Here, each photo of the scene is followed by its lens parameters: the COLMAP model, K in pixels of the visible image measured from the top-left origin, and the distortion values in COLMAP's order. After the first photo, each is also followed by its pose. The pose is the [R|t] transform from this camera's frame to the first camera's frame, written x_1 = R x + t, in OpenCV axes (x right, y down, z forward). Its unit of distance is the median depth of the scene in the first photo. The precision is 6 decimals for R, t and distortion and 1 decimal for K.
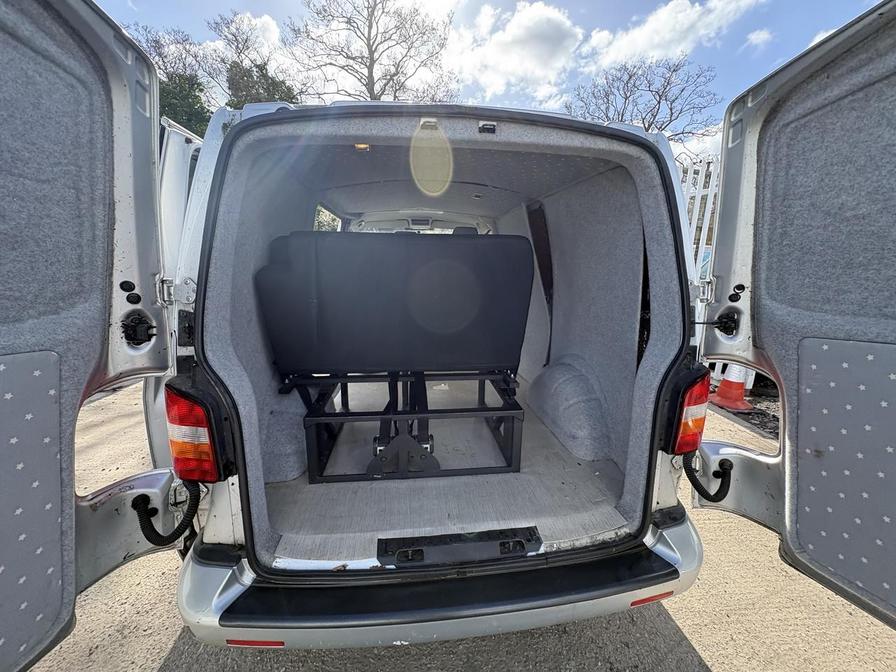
lens RADIAL K [[357.5, 0, 448.0], [0, 357.5, 332.8], [0, 0, 1]] dist [0.000566, -0.000114]
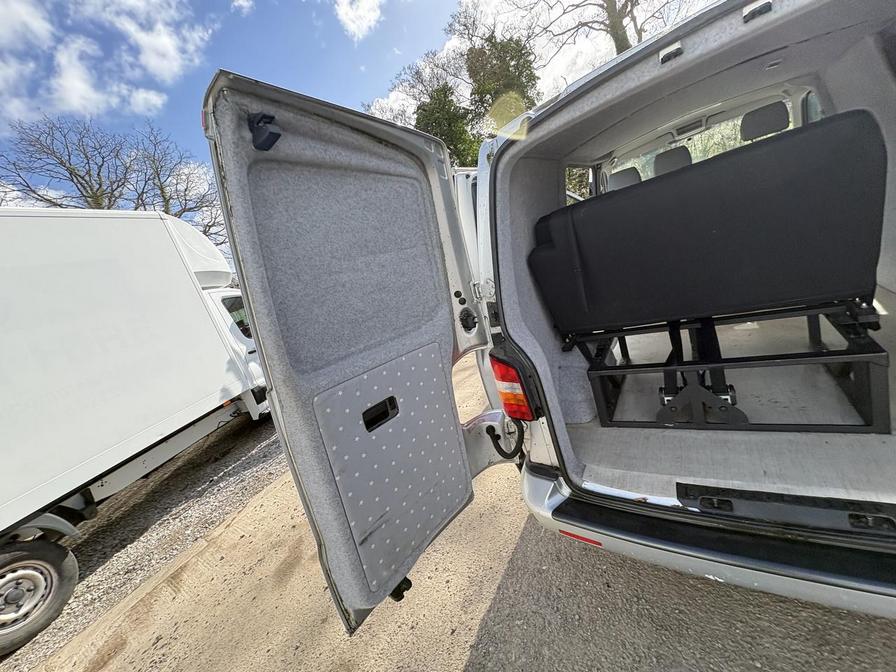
lens RADIAL K [[357.5, 0, 448.0], [0, 357.5, 332.8], [0, 0, 1]] dist [0.000566, -0.000114]
pose [[0.733905, -0.098924, -0.672010, 0.067017], [0.196562, 0.977938, 0.070708, -0.067543], [0.650190, -0.183985, 0.737158, -0.147306]]
